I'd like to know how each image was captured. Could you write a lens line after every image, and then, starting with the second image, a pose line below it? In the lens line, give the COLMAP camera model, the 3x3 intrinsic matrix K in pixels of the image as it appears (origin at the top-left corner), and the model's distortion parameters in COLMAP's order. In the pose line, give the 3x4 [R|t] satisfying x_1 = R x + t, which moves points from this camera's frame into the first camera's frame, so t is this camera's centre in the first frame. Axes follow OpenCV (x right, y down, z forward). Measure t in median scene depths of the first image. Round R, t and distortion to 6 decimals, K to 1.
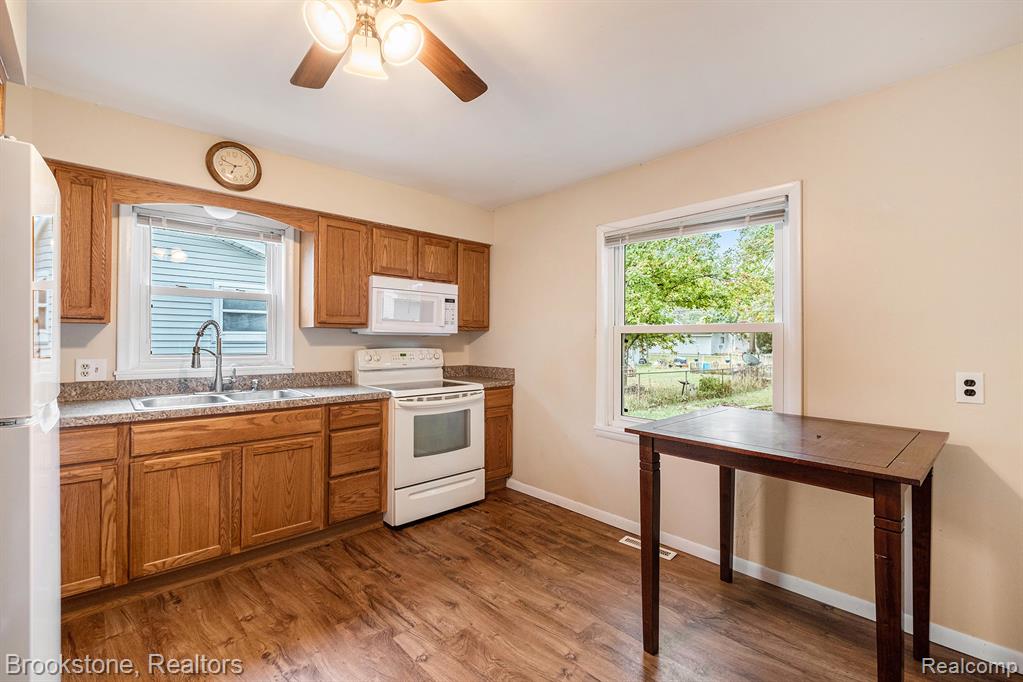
lens RADIAL K [[444.3, 0, 514.3], [0, 444.3, 338.0], [0, 0, 1]] dist [0.007571, -0.006172]
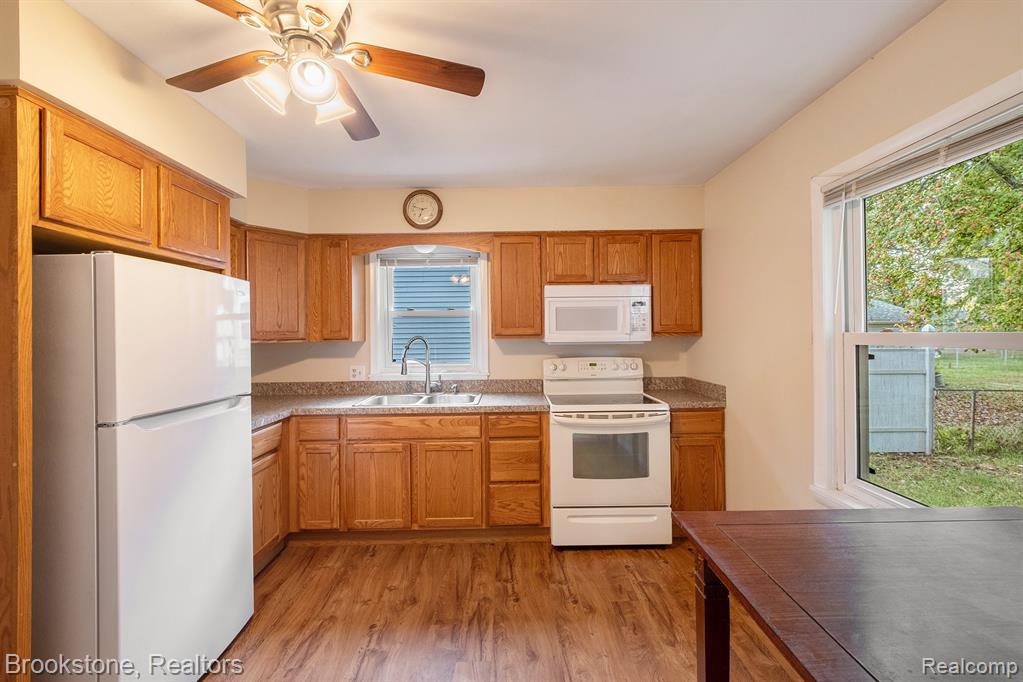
lens RADIAL K [[444.3, 0, 514.9], [0, 444.3, 336.5], [0, 0, 1]] dist [0.007571, -0.006172]
pose [[0.737063, -0.012212, -0.675714, 0.337676], [0.019492, 0.999805, 0.003193, -0.035098], [0.675543, -0.015525, 0.737157, 0.248606]]
